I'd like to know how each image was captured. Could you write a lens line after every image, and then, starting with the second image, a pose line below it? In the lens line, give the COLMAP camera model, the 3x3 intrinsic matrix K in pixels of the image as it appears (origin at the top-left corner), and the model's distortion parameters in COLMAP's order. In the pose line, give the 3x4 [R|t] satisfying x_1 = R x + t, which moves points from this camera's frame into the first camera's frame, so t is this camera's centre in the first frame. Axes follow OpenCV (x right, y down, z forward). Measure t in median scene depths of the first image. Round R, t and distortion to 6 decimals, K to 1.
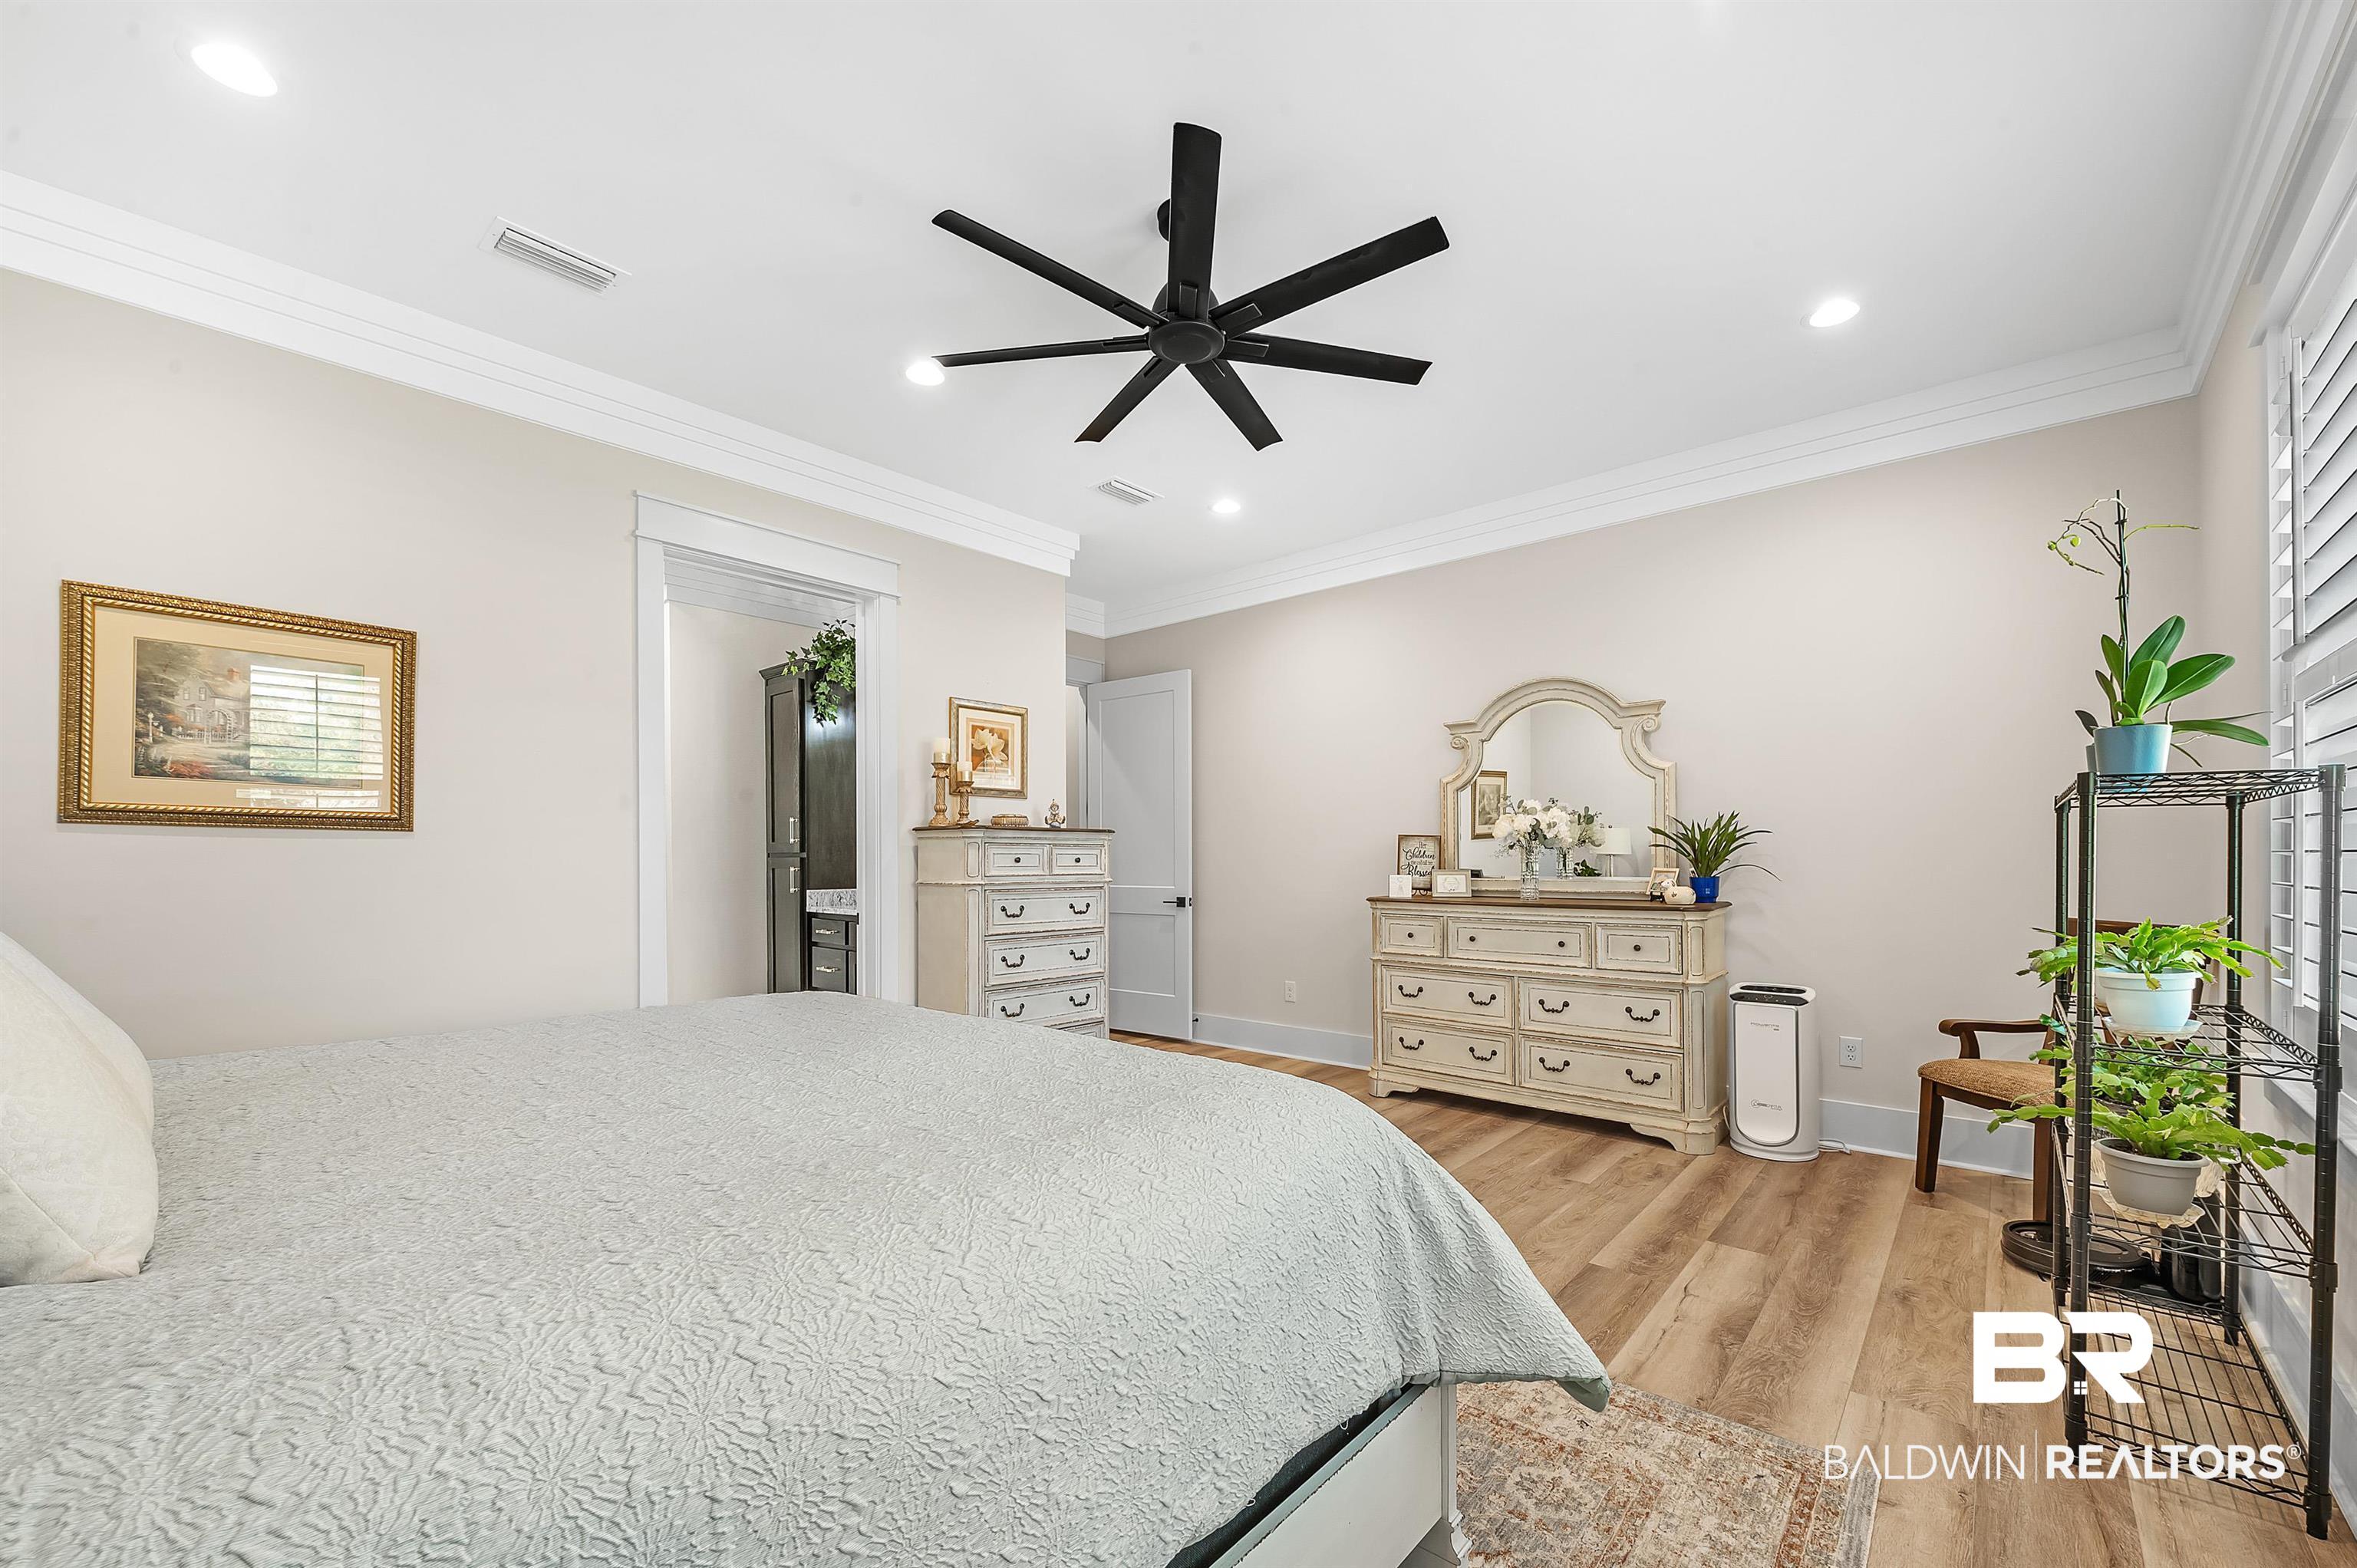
lens RADIAL K [[959.0, 0, 1179.1], [0, 959.0, 861.5], [0, 0, 1]] dist [-0.003738, -0.000070]
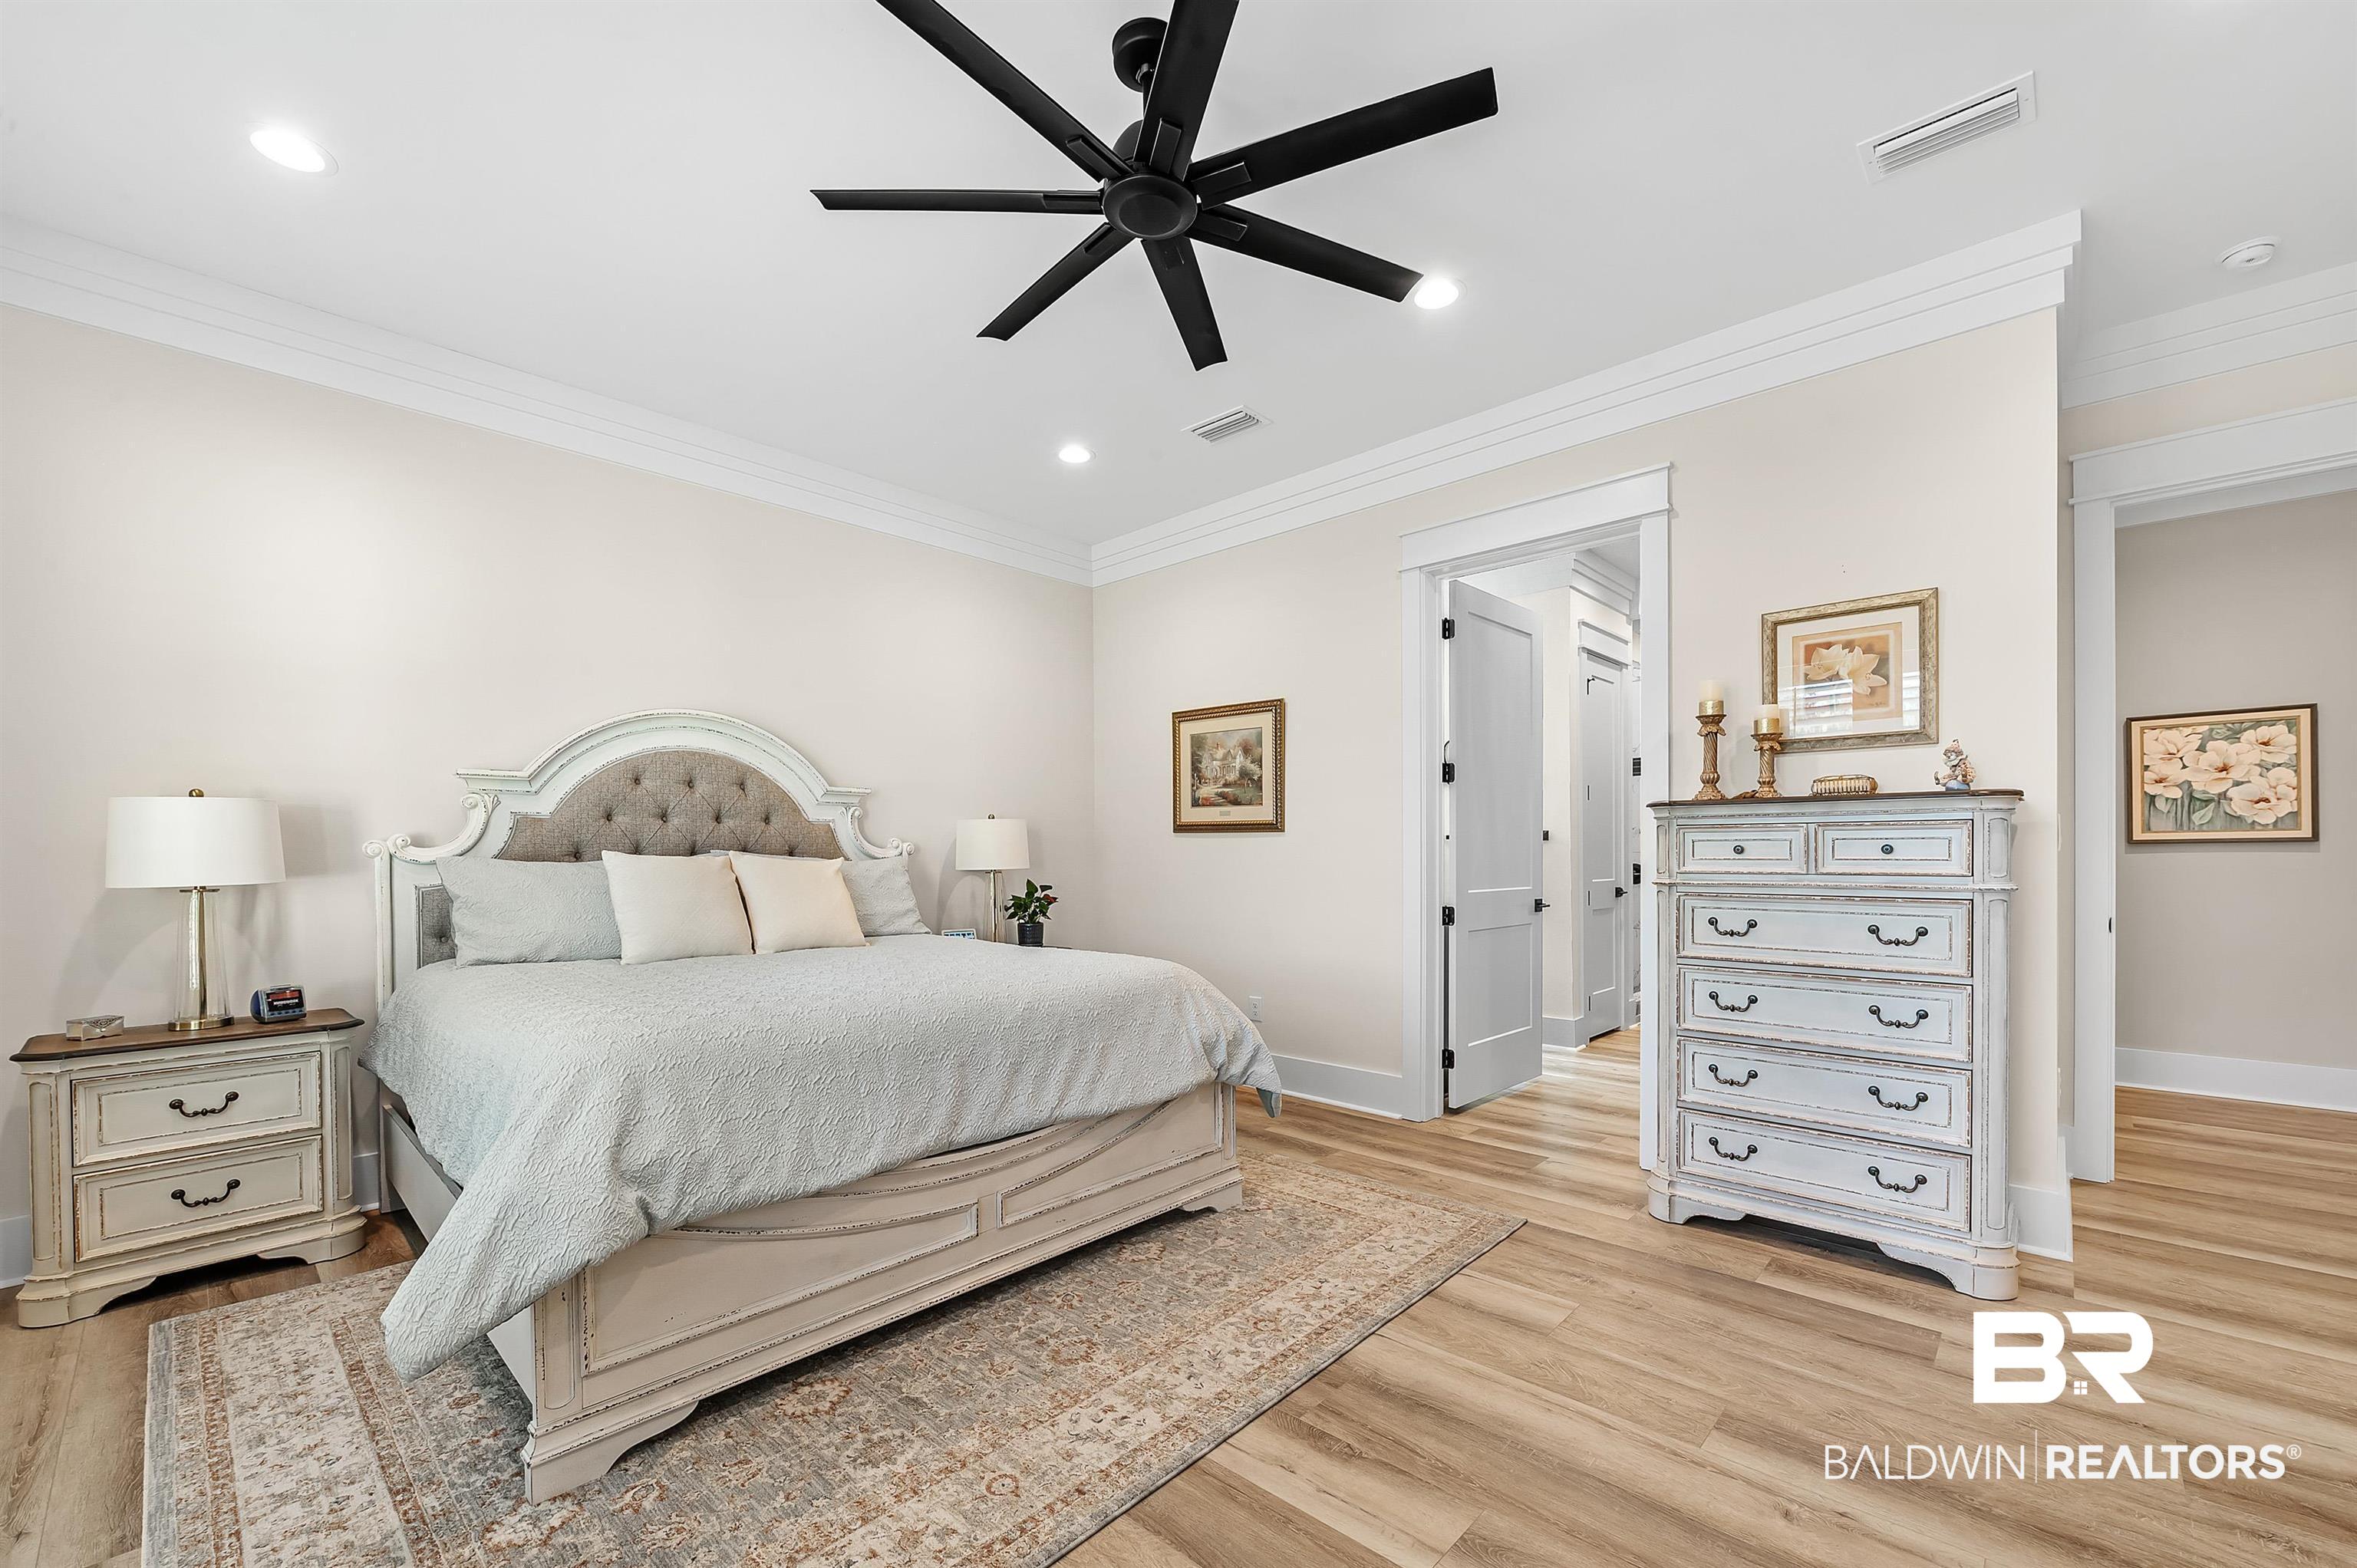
lens RADIAL K [[959.0, 0, 1196.8], [0, 959.0, 861.9], [0, 0, 1]] dist [-0.003738, -0.000070]
pose [[-0.028202, 0.011595, -0.999535, 0.497759], [0.003521, 0.999928, 0.011500, -0.001708], [0.999596, -0.003195, -0.028241, 0.647860]]
